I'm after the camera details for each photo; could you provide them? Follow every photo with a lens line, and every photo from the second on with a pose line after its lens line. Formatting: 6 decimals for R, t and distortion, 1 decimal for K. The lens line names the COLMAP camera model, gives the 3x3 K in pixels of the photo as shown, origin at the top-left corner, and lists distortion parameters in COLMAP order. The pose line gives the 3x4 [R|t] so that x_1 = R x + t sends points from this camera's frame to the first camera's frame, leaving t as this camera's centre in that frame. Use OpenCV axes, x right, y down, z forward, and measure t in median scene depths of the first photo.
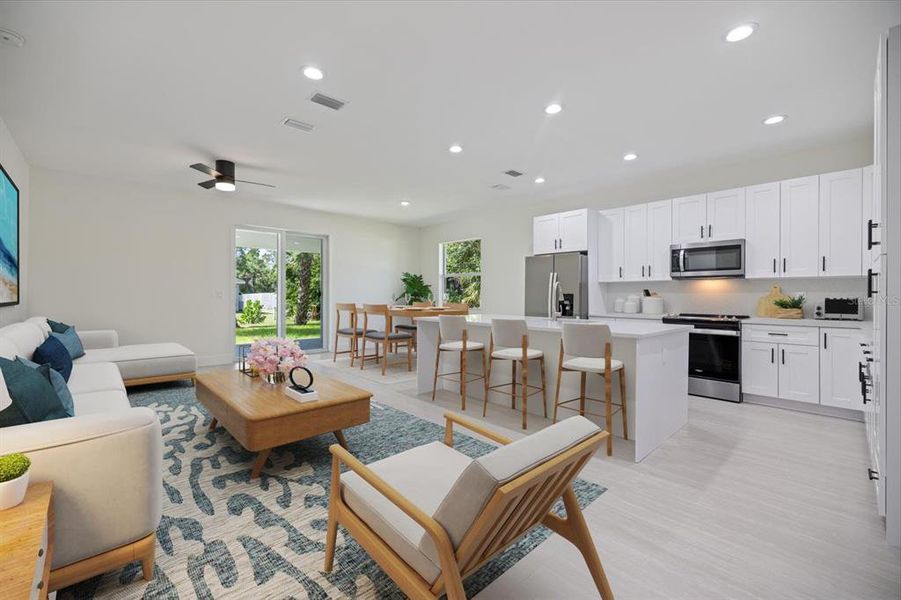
lens RADIAL K [[367.2, 0, 454.1], [0, 367.2, 294.8], [0, 0, 1]] dist [-0.000764, 0.000364]
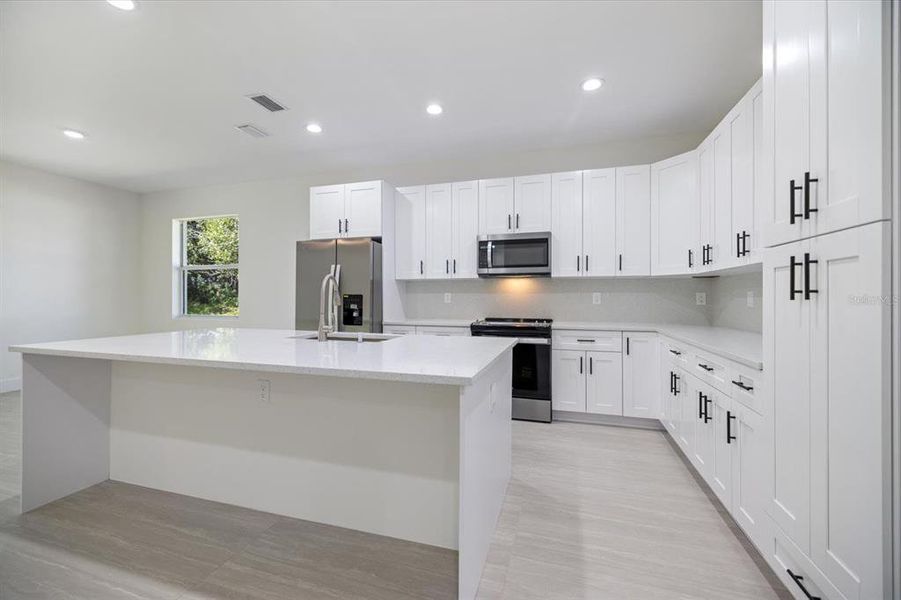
lens RADIAL K [[388.8, 0, 448.3], [0, 388.8, 291.7], [0, 0, 1]] dist [0.008841, 0.000264]
pose [[0.876537, 0.003716, 0.481320, 0.115520], [0.001182, 0.999951, -0.009873, -0.000377], [-0.481332, 0.009223, 0.876490, 0.273654]]
